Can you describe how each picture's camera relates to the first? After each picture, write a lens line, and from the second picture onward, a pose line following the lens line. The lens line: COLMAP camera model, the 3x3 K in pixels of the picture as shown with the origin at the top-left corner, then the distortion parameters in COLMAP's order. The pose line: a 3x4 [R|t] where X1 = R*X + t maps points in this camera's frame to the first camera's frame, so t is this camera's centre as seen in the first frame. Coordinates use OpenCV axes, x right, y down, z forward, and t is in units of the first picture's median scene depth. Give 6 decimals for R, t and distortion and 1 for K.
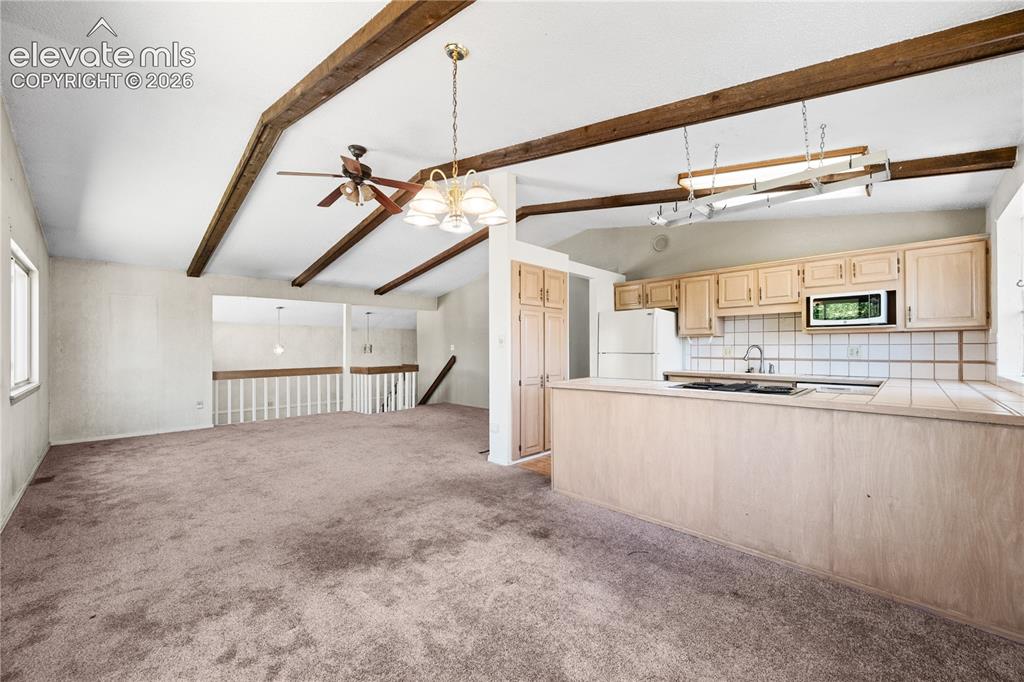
lens RADIAL K [[401.6, 0, 511.4], [0, 401.6, 347.9], [0, 0, 1]] dist [-0.003486, 0.000829]
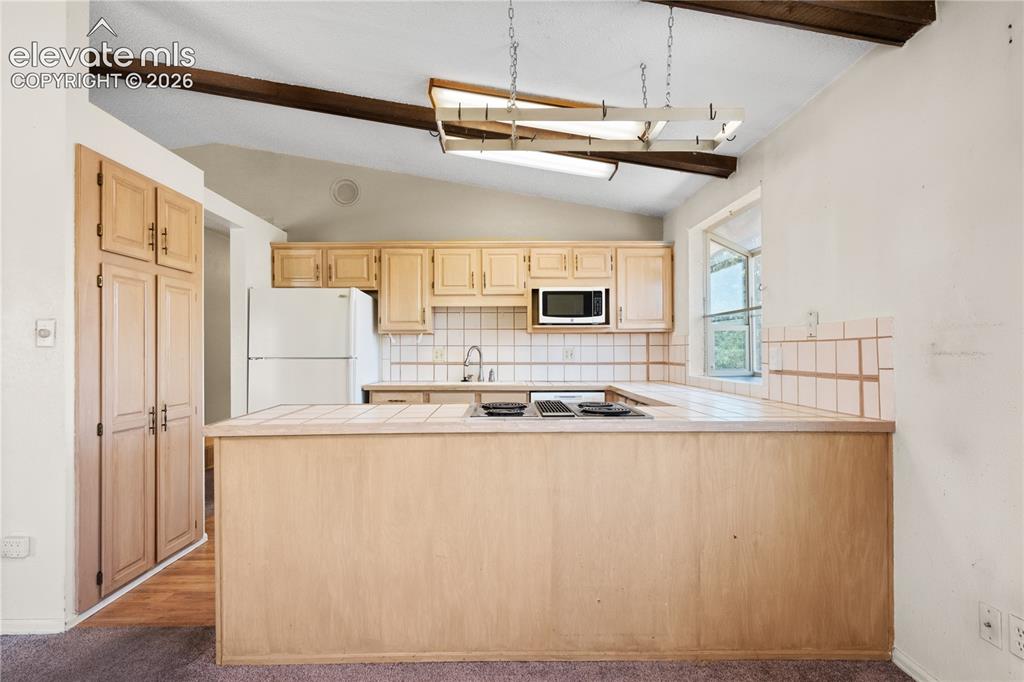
lens RADIAL K [[520.1, 0, 514.3], [0, 520.1, 345.8], [0, 0, 1]] dist [-0.001513, -0.001499]
pose [[0.694871, 0.005445, 0.719114, -0.071904], [-0.000941, 0.999977, -0.006662, -0.000649], [-0.719134, 0.003952, 0.694860, 0.279107]]
